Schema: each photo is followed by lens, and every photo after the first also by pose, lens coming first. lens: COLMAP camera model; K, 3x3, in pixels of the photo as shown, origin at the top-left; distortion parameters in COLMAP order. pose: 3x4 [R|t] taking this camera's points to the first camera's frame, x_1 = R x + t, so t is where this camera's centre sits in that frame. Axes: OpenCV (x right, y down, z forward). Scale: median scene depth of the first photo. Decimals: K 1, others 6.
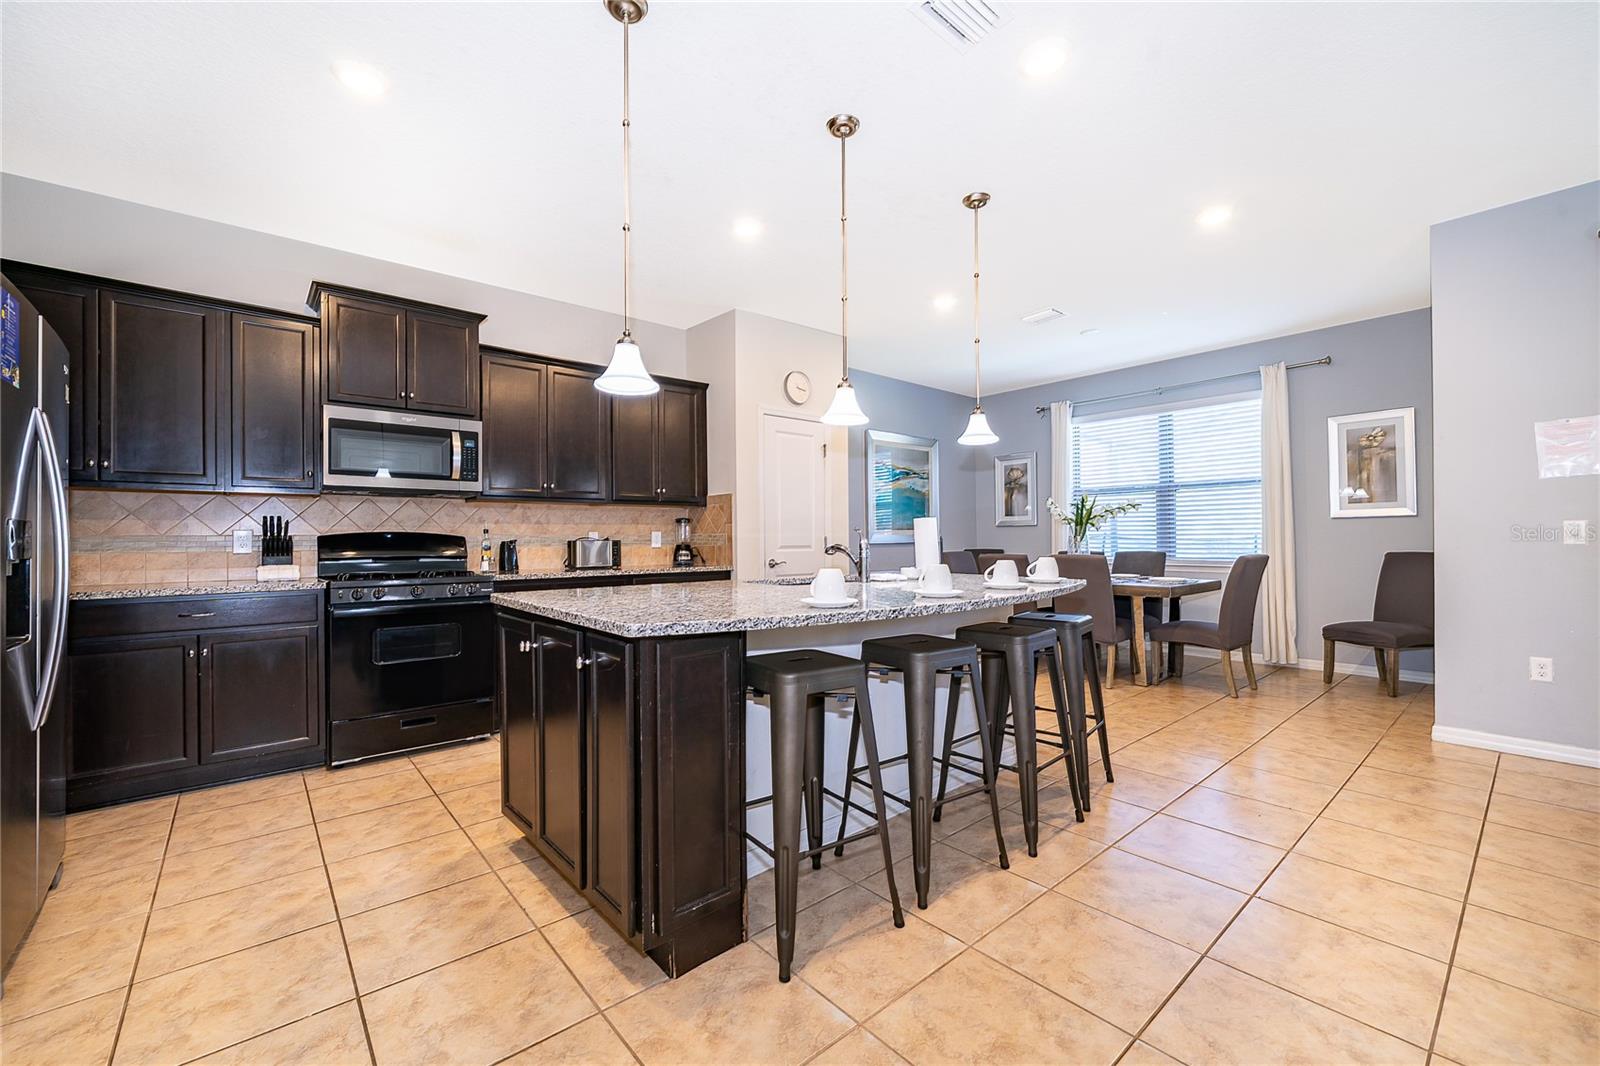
lens RADIAL K [[646.6, 0, 790.2], [0, 646.6, 535.7], [0, 0, 1]] dist [-0.001491, 0.001014]
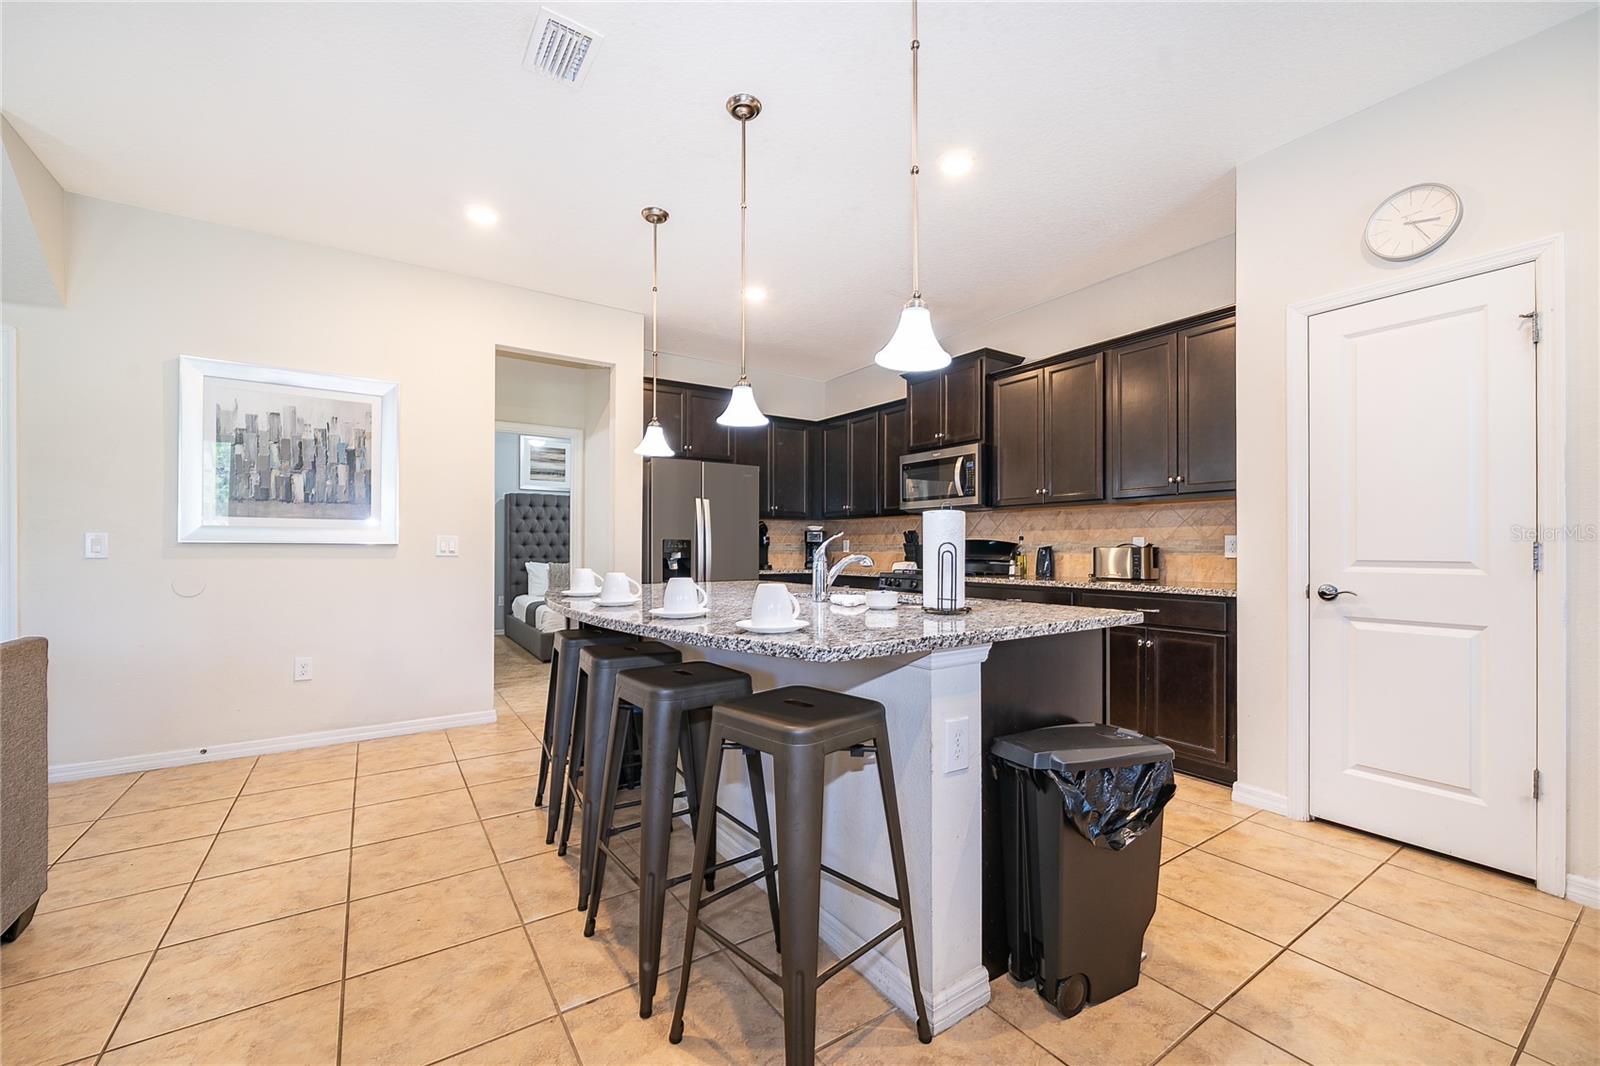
lens RADIAL K [[646.6, 0, 802.9], [0, 646.6, 544.9], [0, 0, 1]] dist [-0.001491, 0.001014]
pose [[-0.115914, 0.000011, -0.993259, 0.703279], [0.004312, 0.999991, -0.000492, 0.003300], [0.993250, -0.004340, -0.115913, 0.832081]]
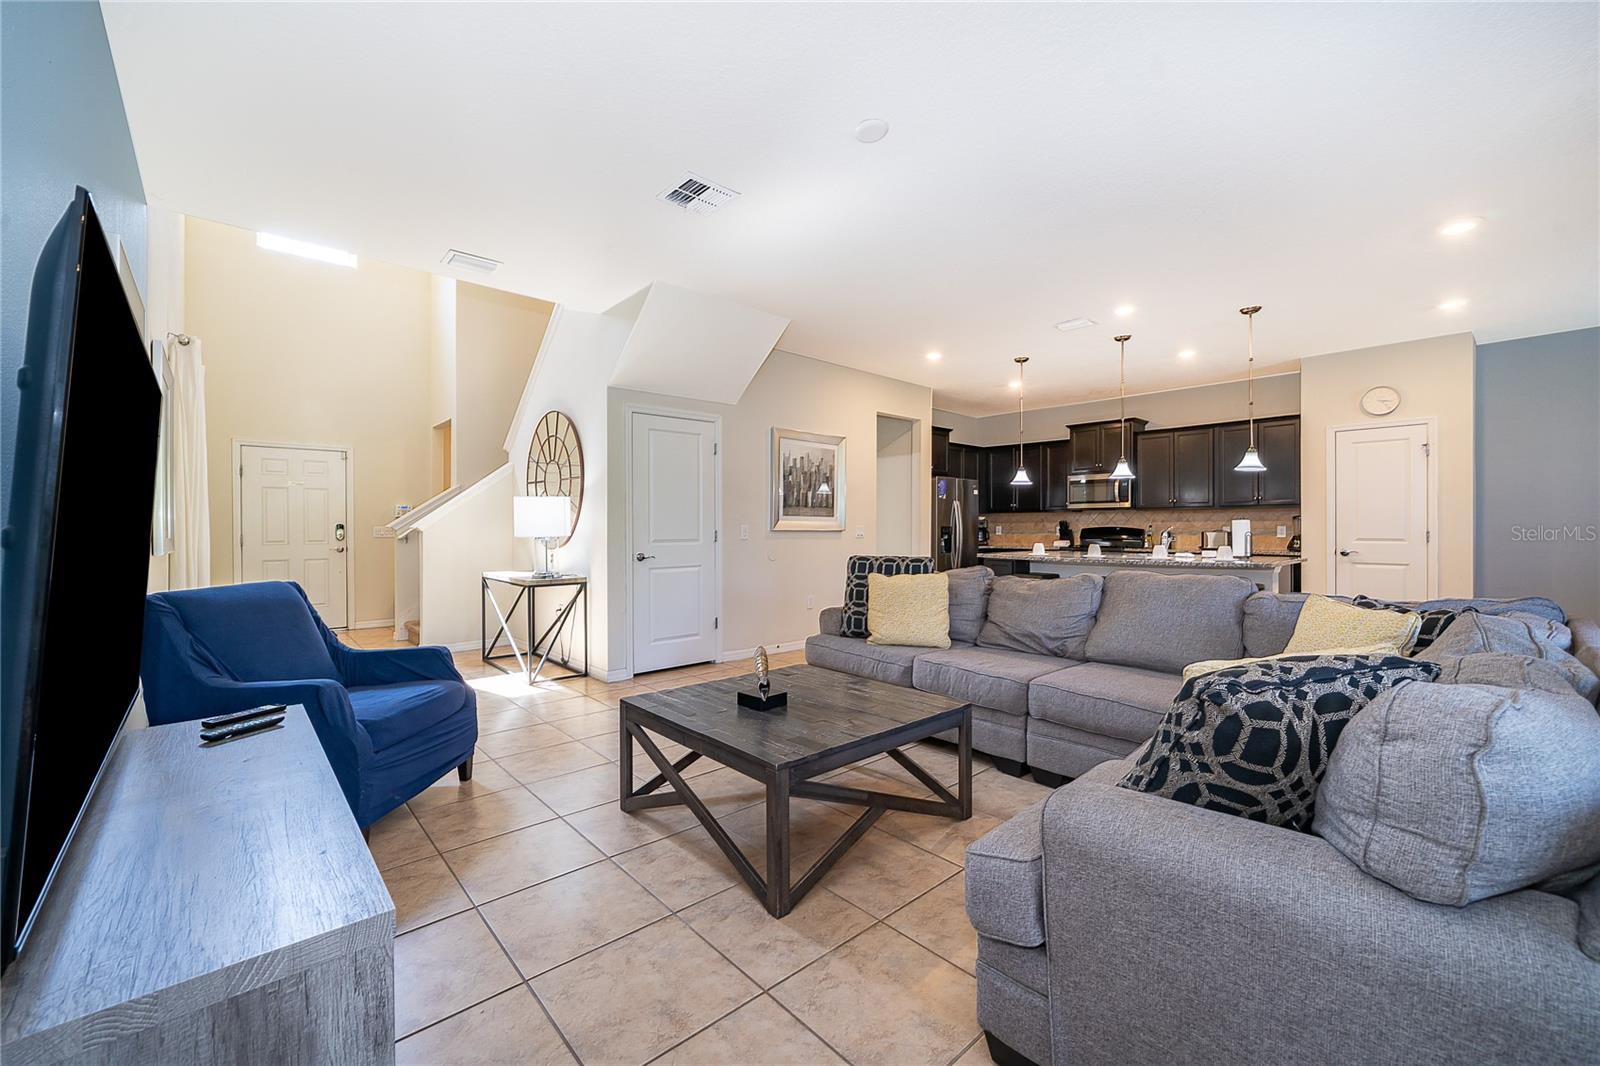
lens RADIAL K [[646.6, 0, 797.5], [0, 646.6, 536.2], [0, 0, 1]] dist [-0.001491, 0.001014]
pose [[0.031968, 0.019986, -0.999289, 1.517614], [0.003790, 0.999790, 0.020117, -0.022164], [0.999482, -0.004430, 0.031885, -0.100444]]
